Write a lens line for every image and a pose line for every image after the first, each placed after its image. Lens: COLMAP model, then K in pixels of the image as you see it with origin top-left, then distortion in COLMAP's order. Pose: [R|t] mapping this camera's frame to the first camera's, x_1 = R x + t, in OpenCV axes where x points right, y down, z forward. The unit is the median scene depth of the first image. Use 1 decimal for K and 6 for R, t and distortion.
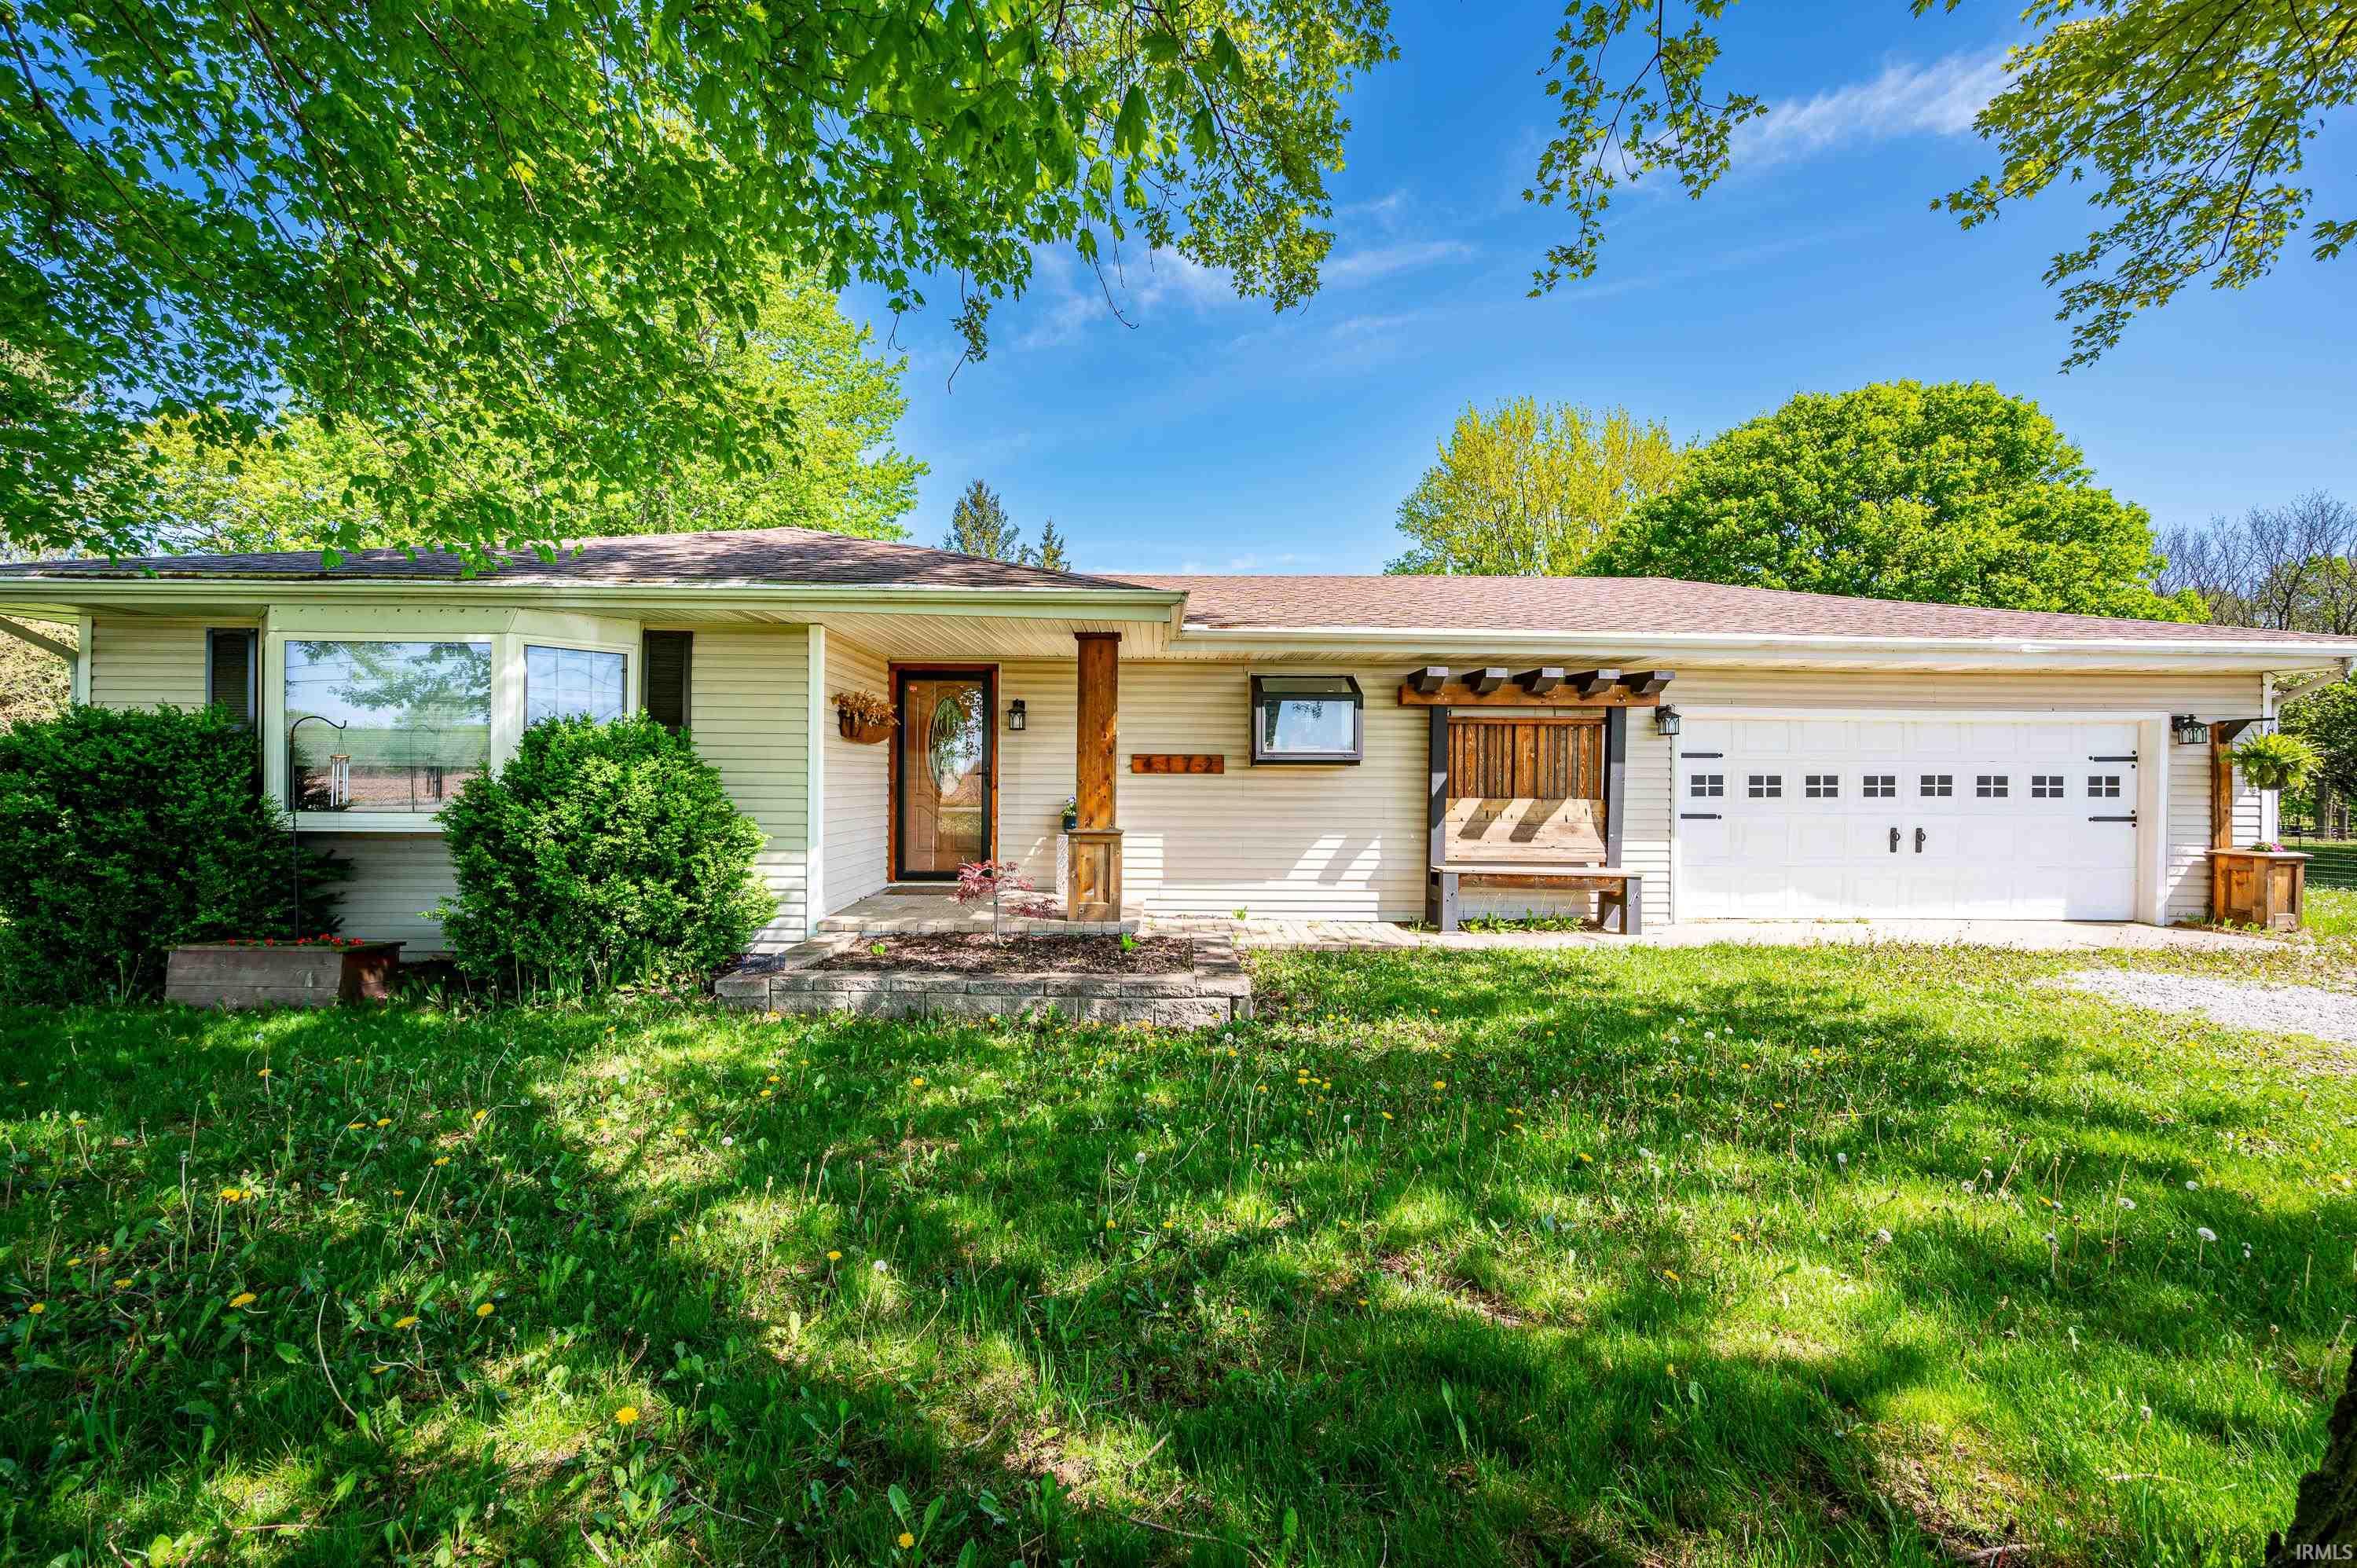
lens RADIAL K [[971.7, 0, 1179.6], [0, 971.7, 779.6], [0, 0, 1]] dist [0.002326, 0.000069]
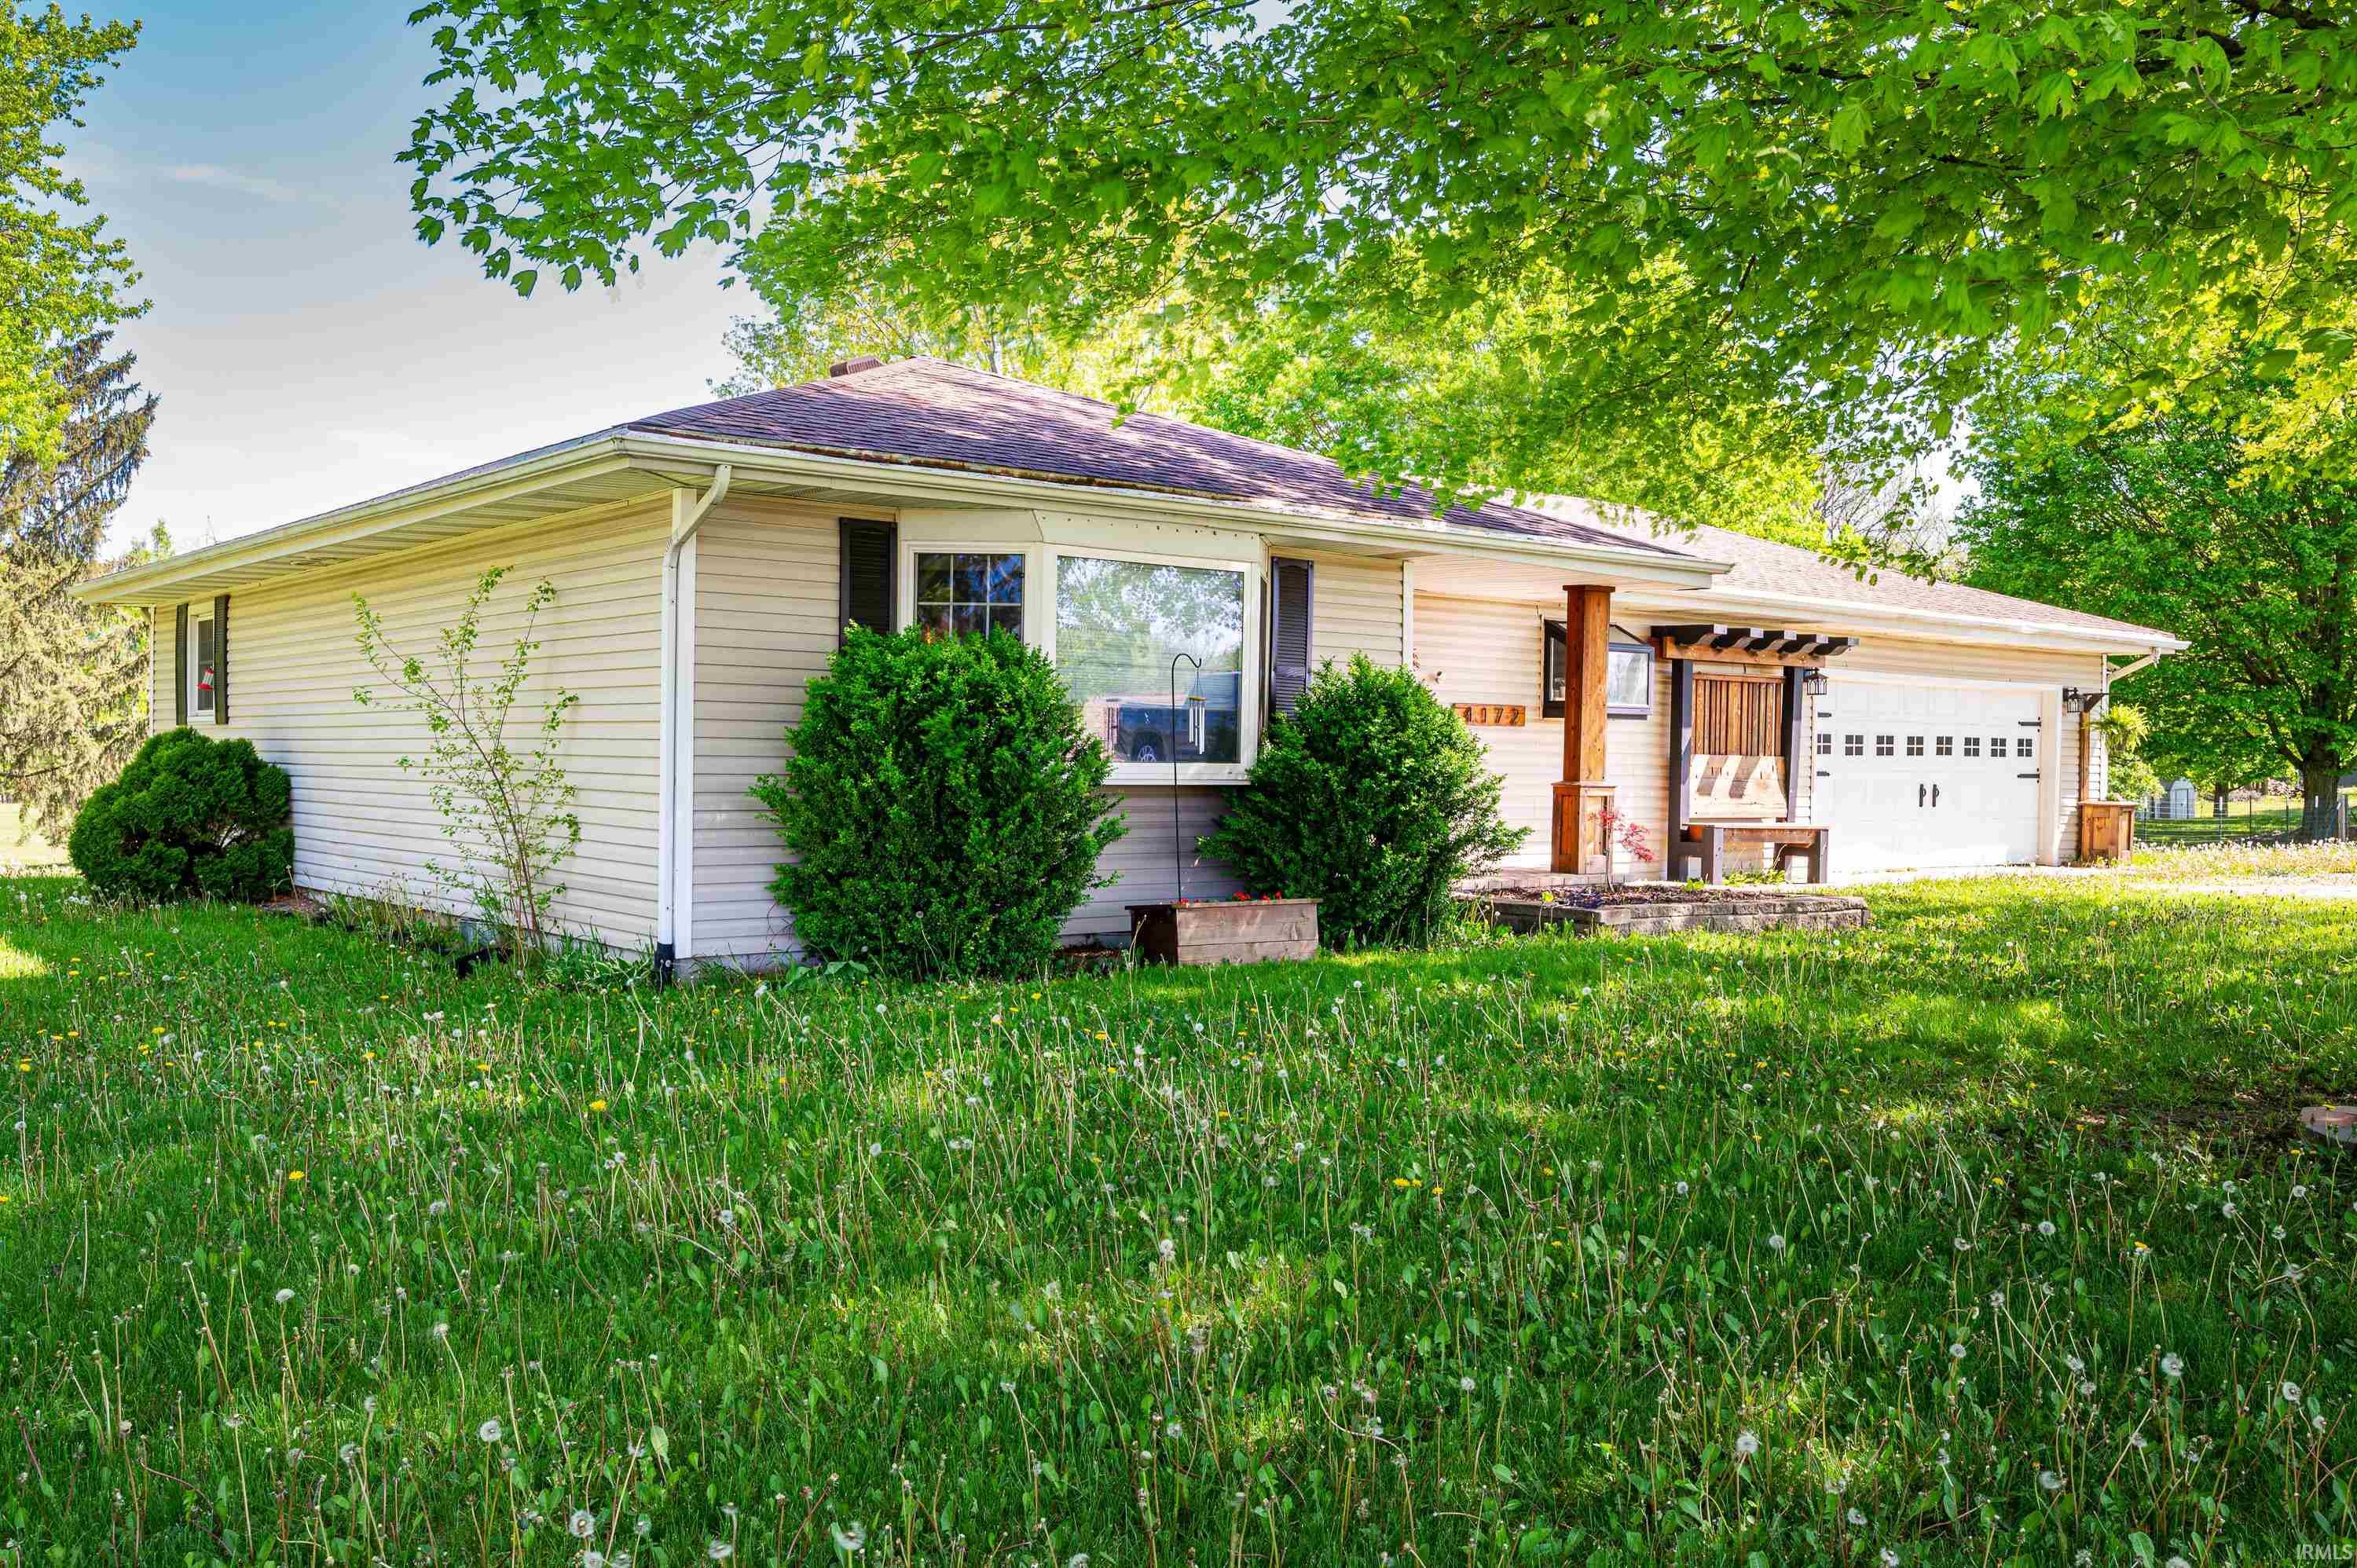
lens RADIAL K [[2023.6, 0, 1177.1], [0, 2023.6, 784.3], [0, 0, 1]] dist [-0.008682, 0.000083]
pose [[0.802421, -0.004028, 0.596745, -1.319309], [-0.004640, 0.999905, 0.012990, 0.024599], [-0.596741, -0.013192, 0.802326, -0.329023]]
